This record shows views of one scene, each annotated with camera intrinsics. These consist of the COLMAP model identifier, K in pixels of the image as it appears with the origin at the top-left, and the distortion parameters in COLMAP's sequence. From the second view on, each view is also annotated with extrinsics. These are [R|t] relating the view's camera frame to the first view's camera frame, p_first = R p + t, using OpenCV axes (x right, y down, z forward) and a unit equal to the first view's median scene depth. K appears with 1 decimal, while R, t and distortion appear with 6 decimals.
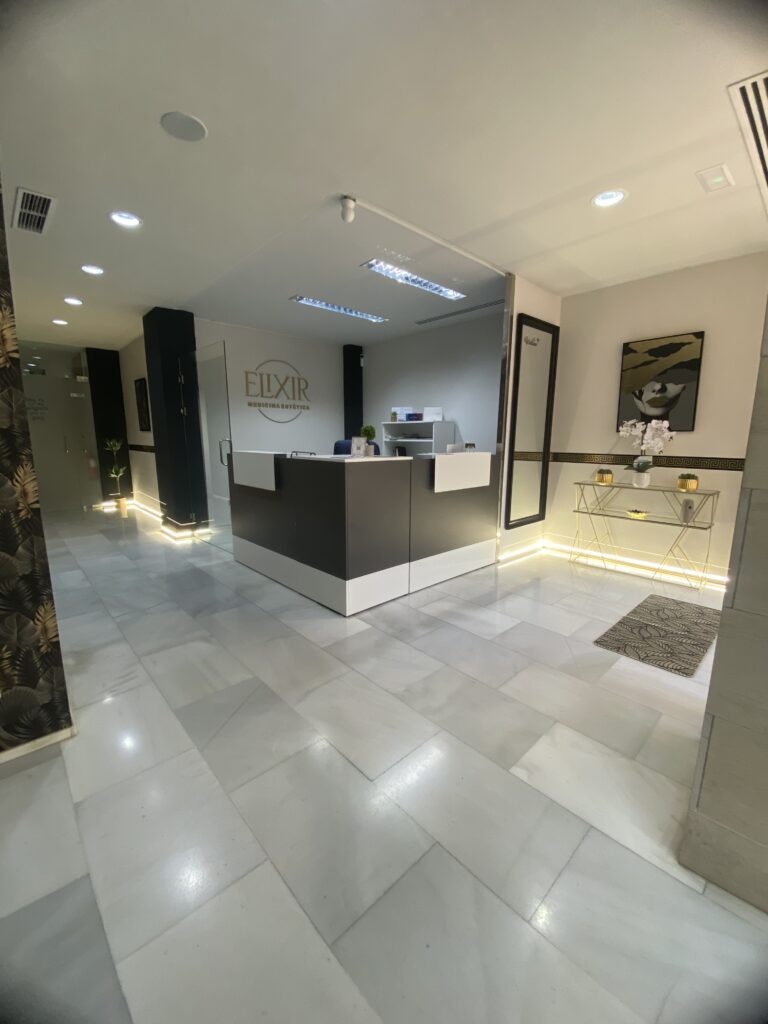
lens RADIAL K [[416.3, 0, 384.0], [0, 416.3, 512.0], [0, 0, 1]] dist [0.000536, -0.000169]
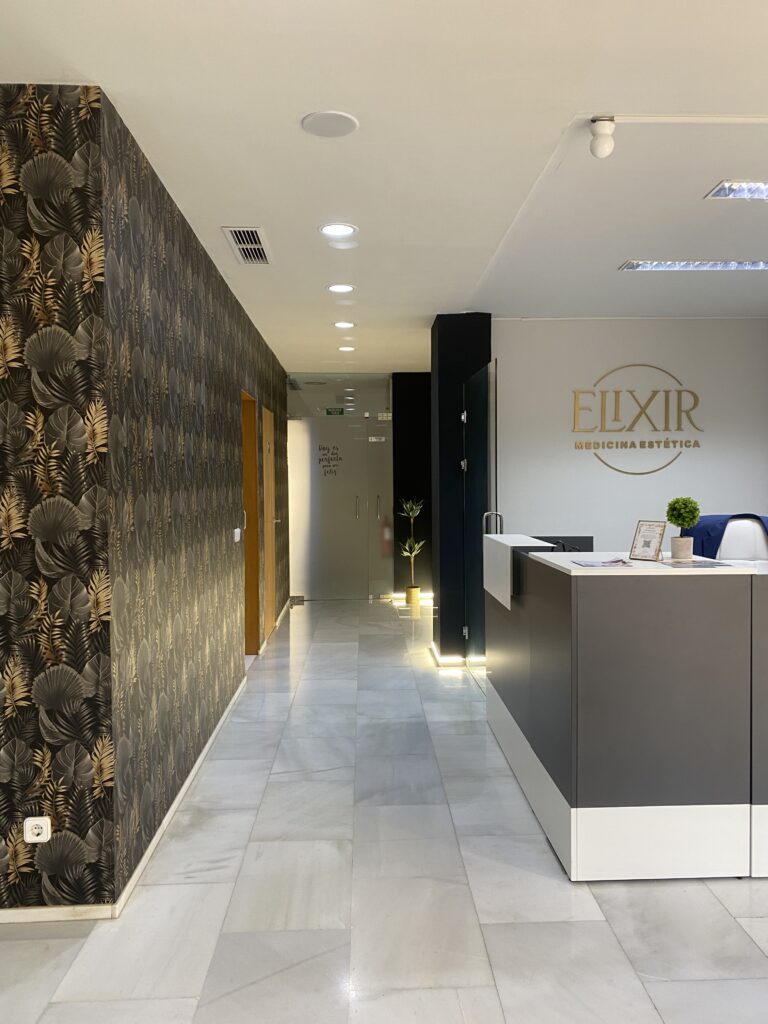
lens RADIAL K [[781.2, 0, 383.9], [0, 781.2, 489.5], [0, 0, 1]] dist [0.003260, -0.005481]
pose [[0.748921, -0.003109, -0.662652, 0.268356], [-0.103915, 0.987066, -0.122075, -0.056300], [0.654461, 0.160284, 0.738911, 0.057037]]
